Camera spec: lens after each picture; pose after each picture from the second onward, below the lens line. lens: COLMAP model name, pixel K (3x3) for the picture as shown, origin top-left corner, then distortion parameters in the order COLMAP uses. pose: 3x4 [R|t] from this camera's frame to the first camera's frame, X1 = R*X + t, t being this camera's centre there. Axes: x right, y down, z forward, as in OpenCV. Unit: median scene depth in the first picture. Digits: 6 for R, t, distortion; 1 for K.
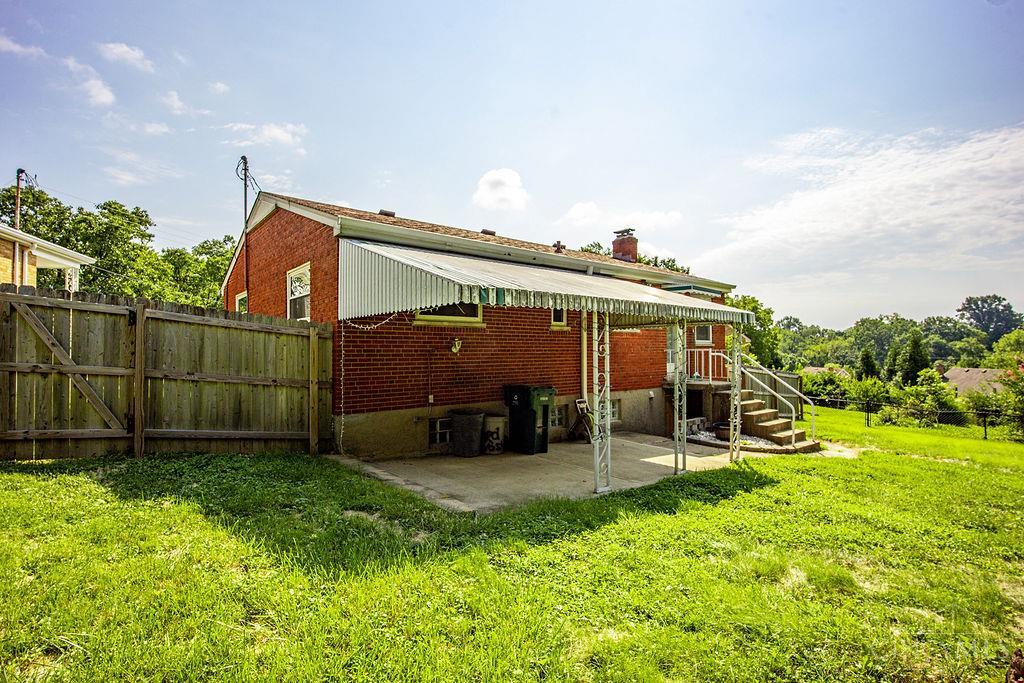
lens RADIAL K [[473.3, 0, 492.6], [0, 473.3, 314.9], [0, 0, 1]] dist [-0.001256, -0.000234]
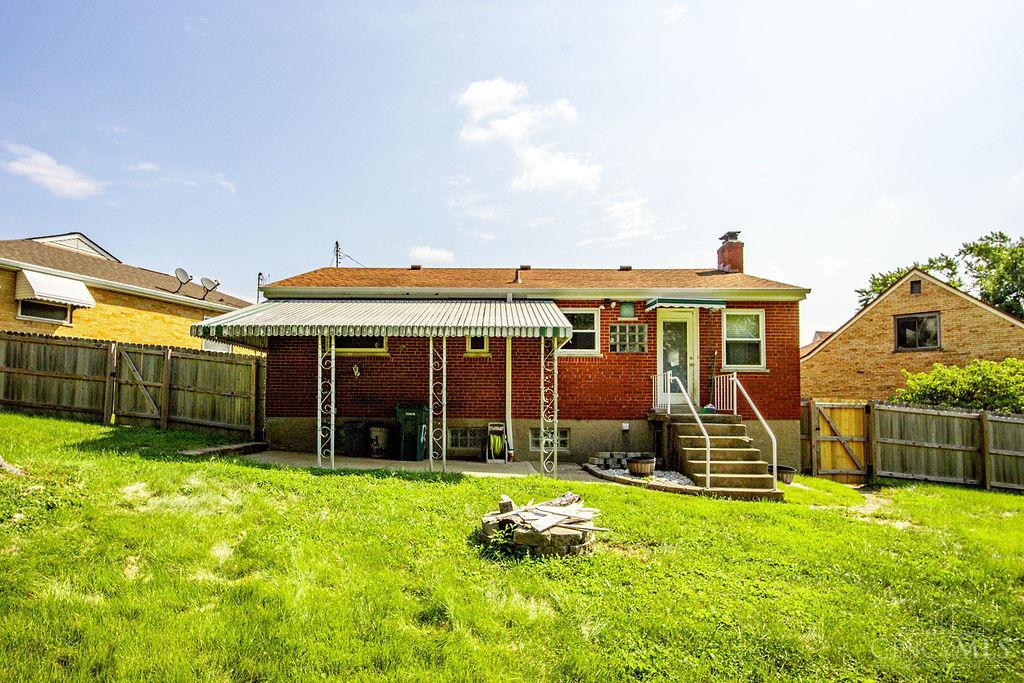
lens RADIAL K [[575.3, 0, 516.4], [0, 575.3, 341.6], [0, 0, 1]] dist [0.001476, 0.000511]
pose [[0.783212, -0.065719, -0.618272, 0.995709], [0.038174, 0.997605, -0.057682, 0.074870], [0.620582, 0.021576, 0.783845, 0.034943]]
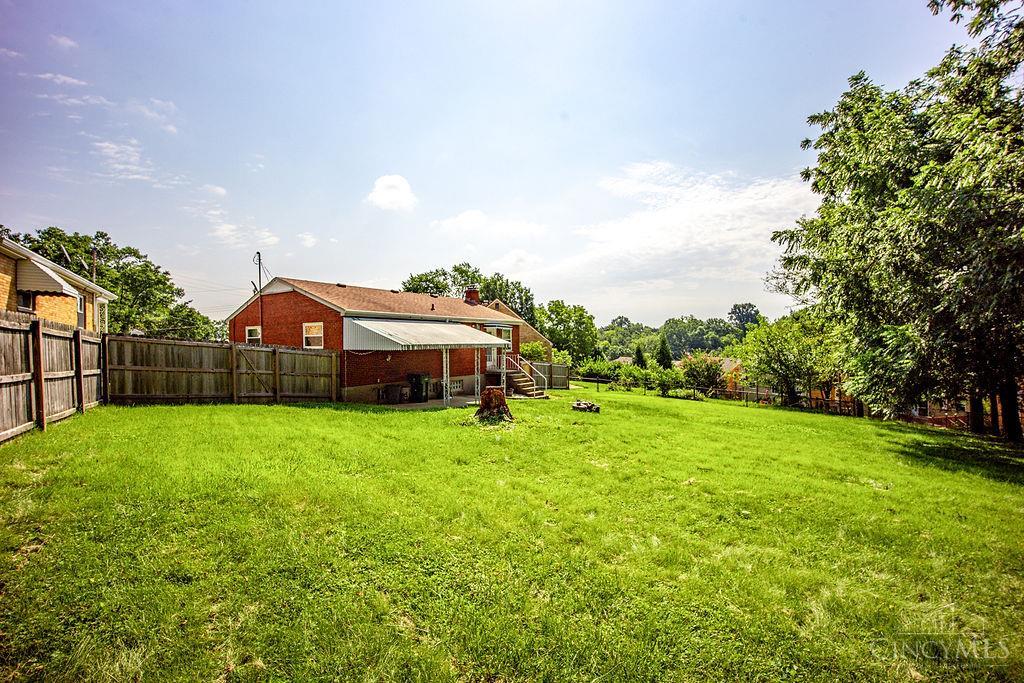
lens RADIAL K [[443.6, 0, 521.9], [0, 443.6, 333.1], [0, 0, 1]] dist [-0.012863, 0.000215]
pose [[0.949039, 0.003291, 0.315142, -0.115302], [-0.020488, 0.998475, 0.051272, -0.149288], [-0.314493, -0.055115, 0.947659, -1.040890]]
